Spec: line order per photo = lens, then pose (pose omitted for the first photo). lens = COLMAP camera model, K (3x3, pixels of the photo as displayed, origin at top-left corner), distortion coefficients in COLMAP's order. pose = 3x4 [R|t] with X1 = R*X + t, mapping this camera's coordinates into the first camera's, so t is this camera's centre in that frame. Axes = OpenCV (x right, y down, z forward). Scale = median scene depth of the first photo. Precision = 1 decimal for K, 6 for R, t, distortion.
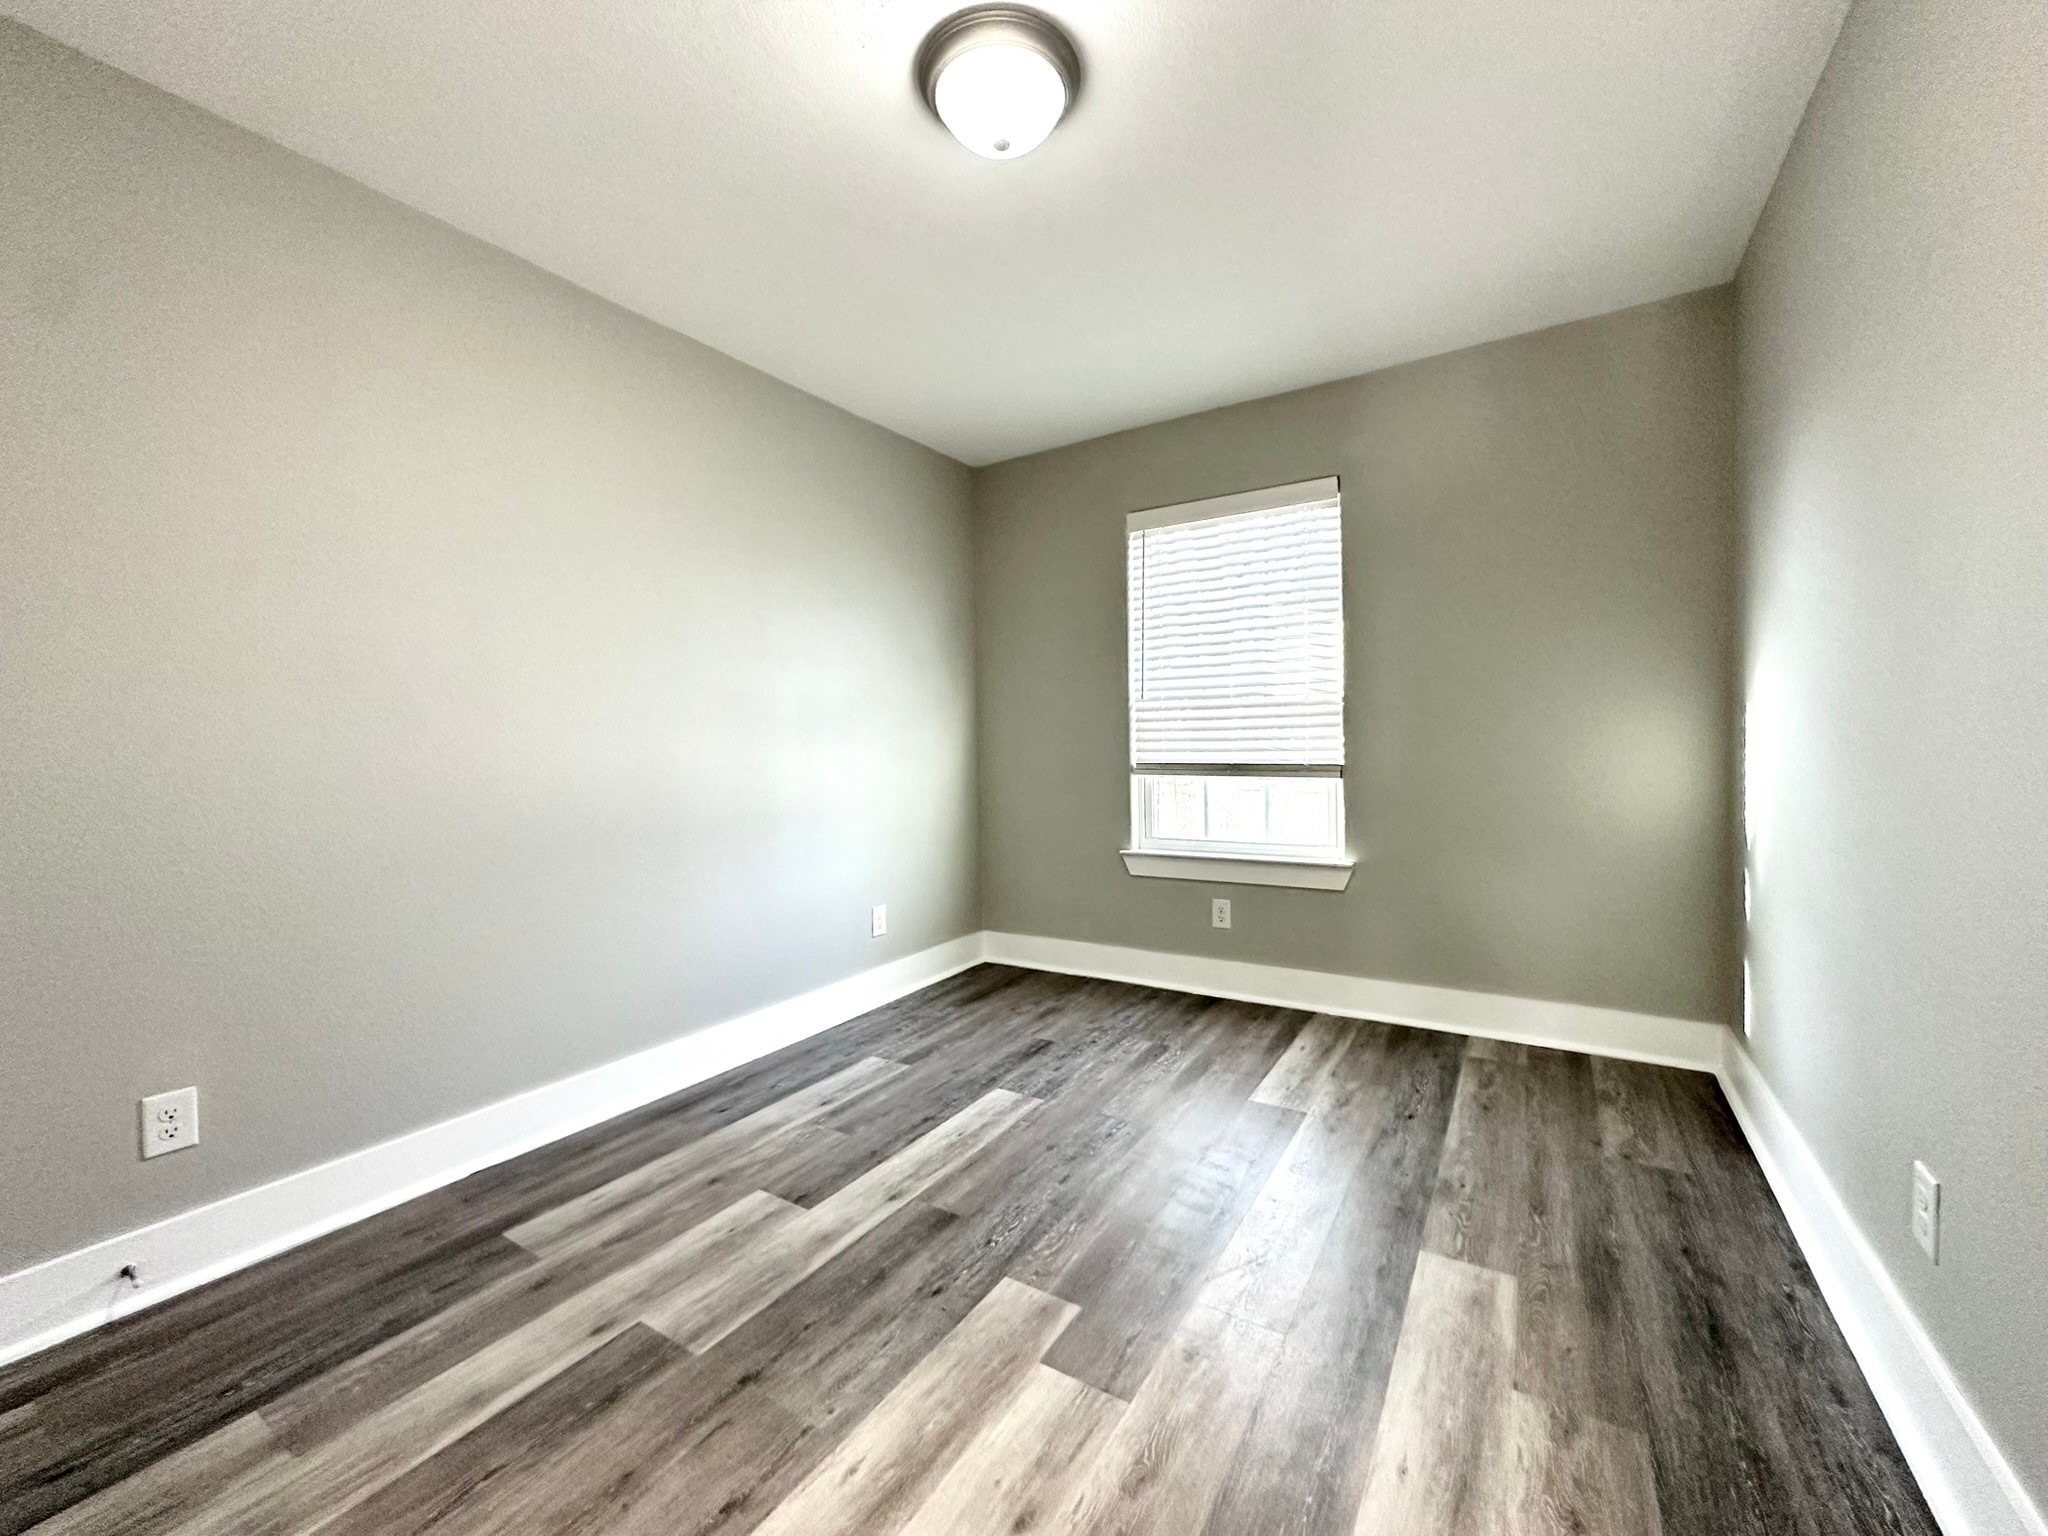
lens RADIAL K [[814.0, 0, 1022.5], [0, 814.0, 766.6], [0, 0, 1]] dist [-0.004469, 0.000438]
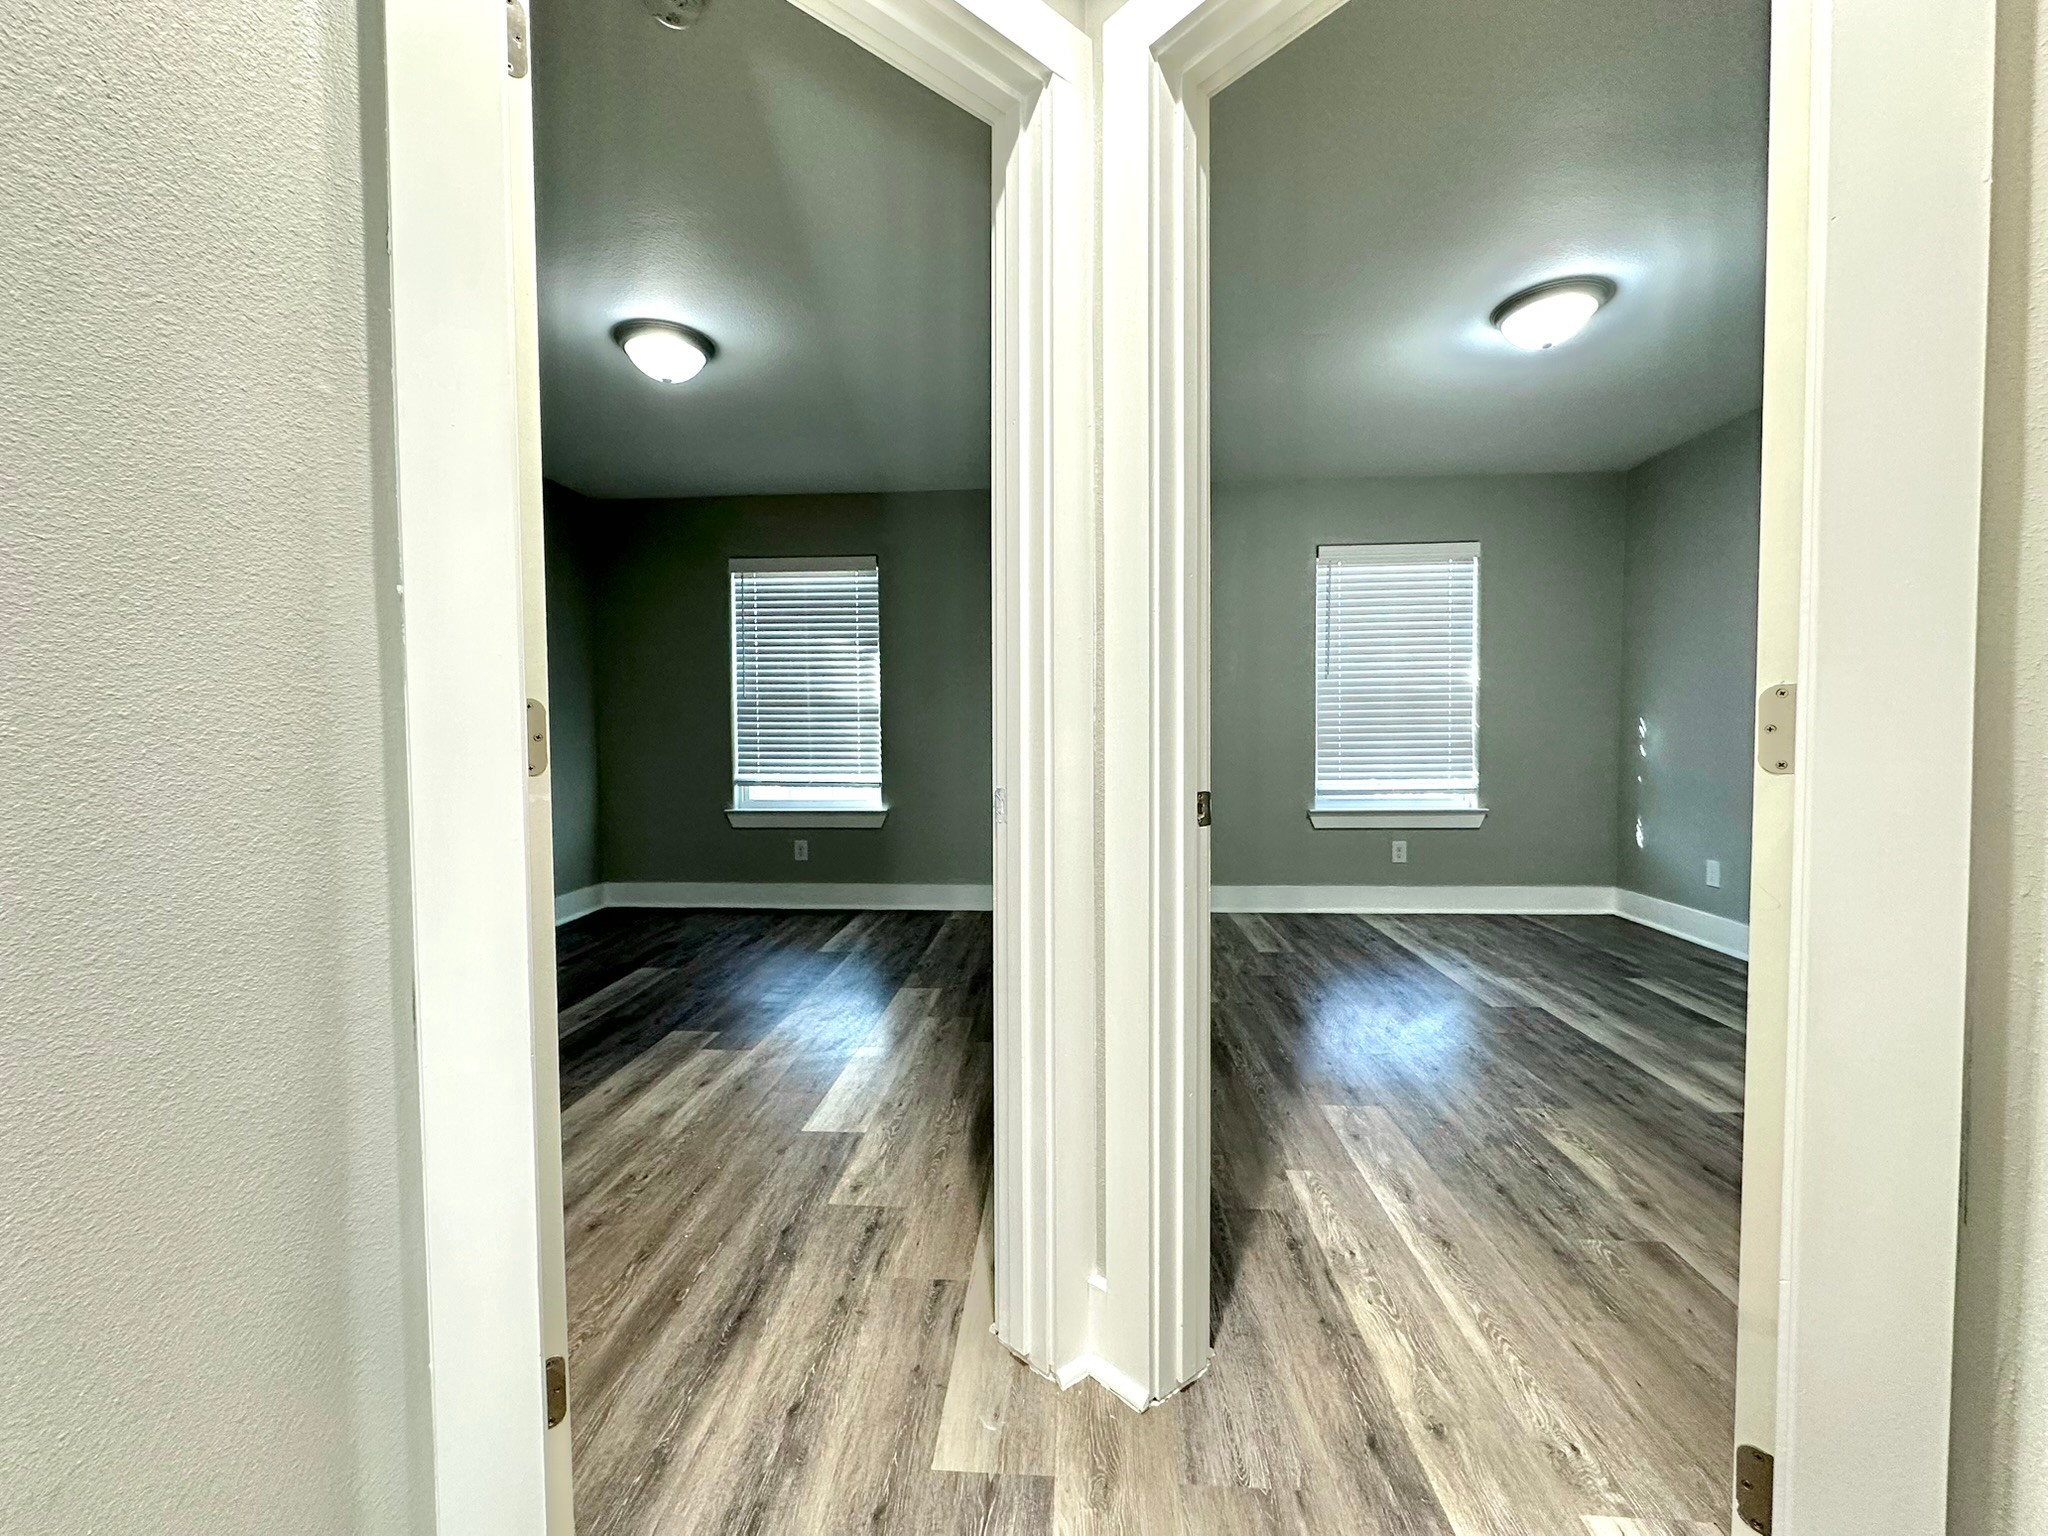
lens RADIAL K [[814.0, 0, 1022.5], [0, 814.0, 766.6], [0, 0, 1]] dist [-0.004469, 0.000438]
pose [[0.877839, -0.004348, 0.478936, -0.162257], [-0.000346, 0.999953, 0.009712, 0.033975], [-0.478955, -0.008691, 0.877796, -0.736409]]
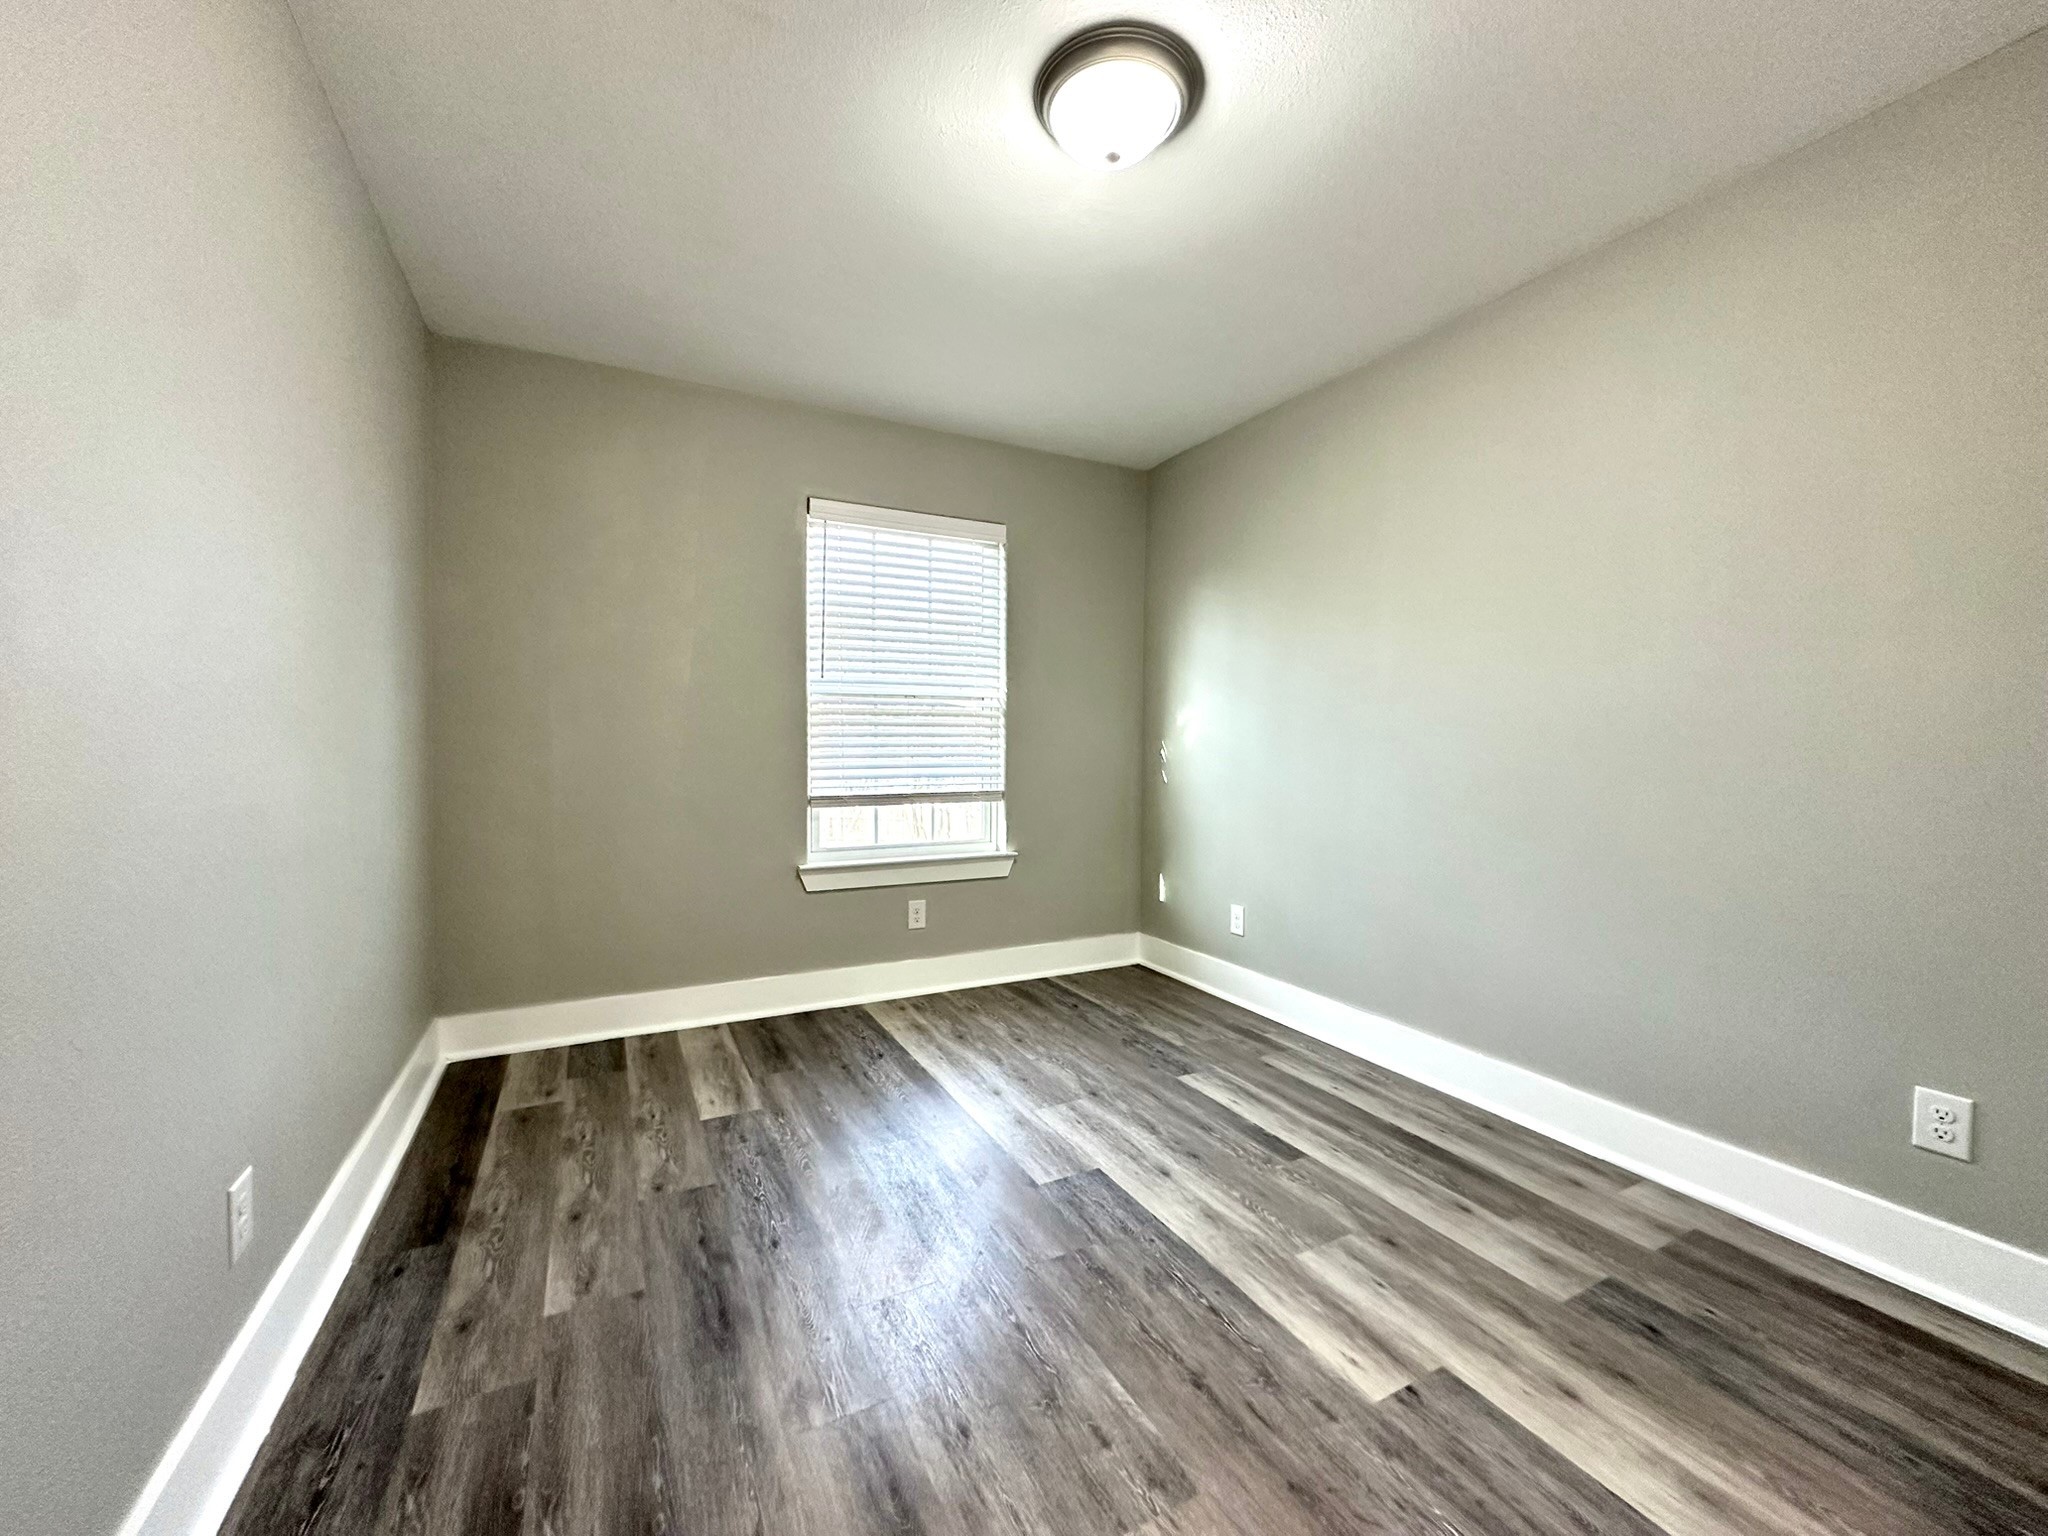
lens RADIAL K [[814.0, 0, 1022.5], [0, 814.0, 766.6], [0, 0, 1]] dist [-0.004469, 0.000438]
pose [[0.499458, 0.003853, 0.866330, 0.448856], [0.002548, 0.999979, -0.005916, -0.008819], [-0.866334, 0.005162, 0.499438, -0.316643]]
